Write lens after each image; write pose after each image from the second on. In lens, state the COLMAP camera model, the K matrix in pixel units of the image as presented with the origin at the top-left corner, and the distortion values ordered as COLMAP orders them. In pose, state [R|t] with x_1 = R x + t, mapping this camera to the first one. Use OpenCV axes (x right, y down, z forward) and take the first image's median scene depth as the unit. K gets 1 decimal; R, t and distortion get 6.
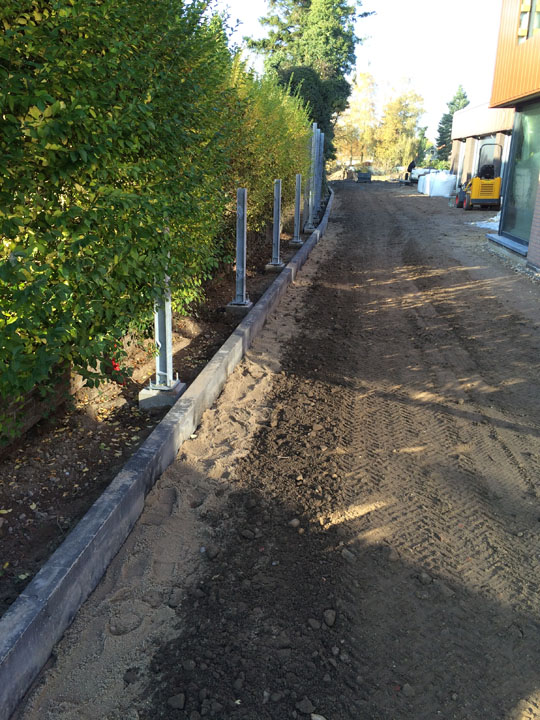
lens RADIAL K [[603.7, 0, 267.3], [0, 603.7, 362.7], [0, 0, 1]] dist [0.042017, -0.055760]
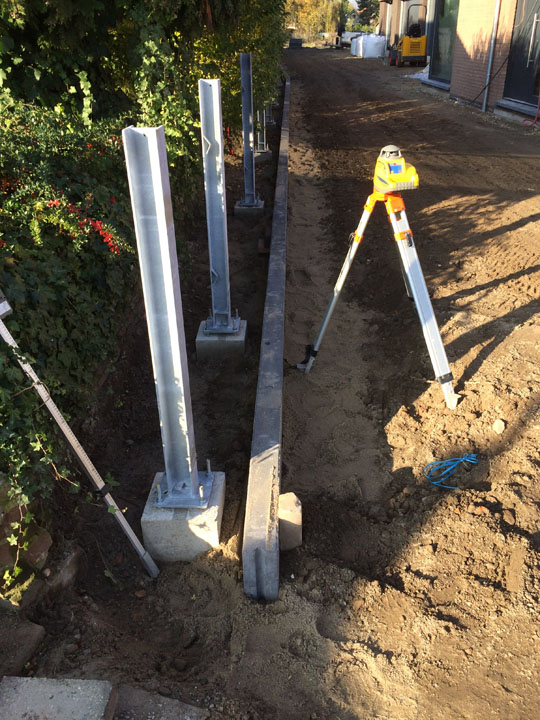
lens RADIAL K [[603.7, 0, 274.8], [0, 603.7, 359.6], [0, 0, 1]] dist [0.042017, -0.055760]
pose [[0.989614, -0.092145, 0.110331, -0.063047], [0.071548, 0.981441, 0.177918, 0.053913], [-0.124677, -0.168176, 0.977841, -0.145574]]
